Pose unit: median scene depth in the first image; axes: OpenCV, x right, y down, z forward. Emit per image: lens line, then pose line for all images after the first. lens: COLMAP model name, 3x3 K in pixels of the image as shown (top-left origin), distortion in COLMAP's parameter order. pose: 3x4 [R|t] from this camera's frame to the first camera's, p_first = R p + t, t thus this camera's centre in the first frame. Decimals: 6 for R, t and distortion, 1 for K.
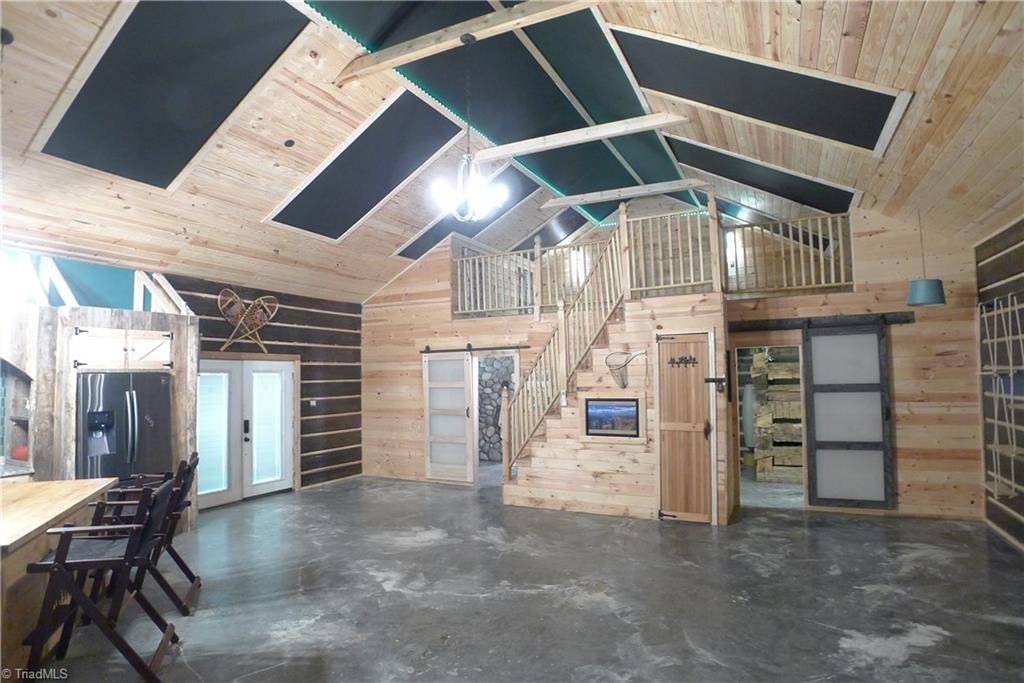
lens RADIAL K [[545.4, 0, 512.0], [0, 545.4, 341.5], [0, 0, 1]] dist [-0.069344, 0.000181]
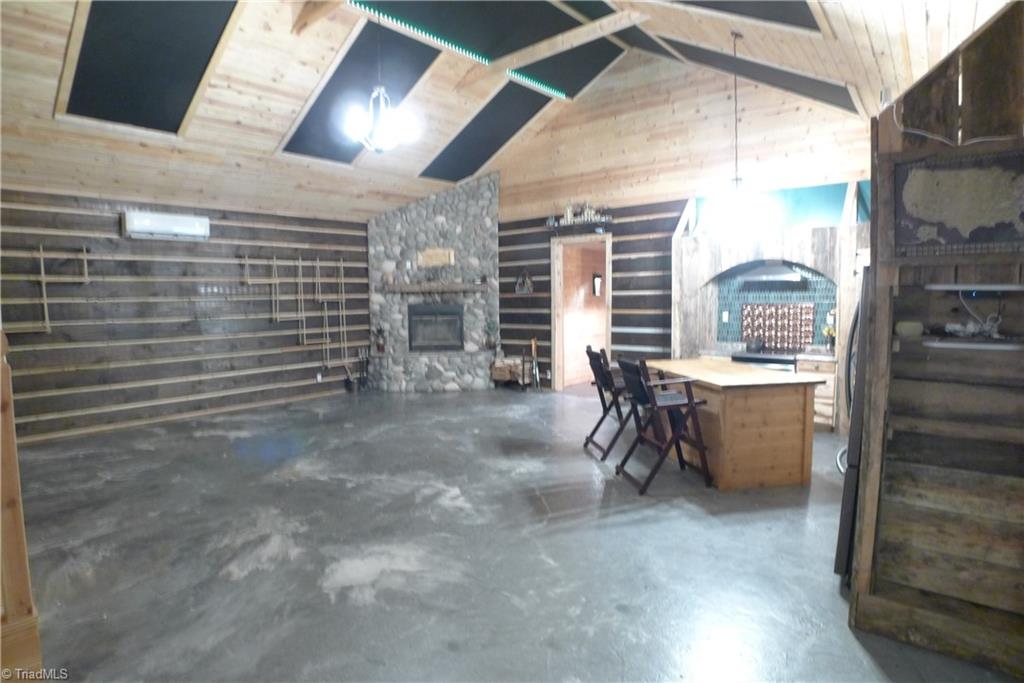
lens RADIAL K [[545.4, 0, 512.0], [0, 545.4, 341.5], [0, 0, 1]] dist [-0.069344, 0.000181]
pose [[-0.973865, 0.011187, 0.226850, -0.510581], [0.014205, 0.999831, 0.011678, 0.139160], [-0.226681, 0.014595, -0.973860, 1.755789]]
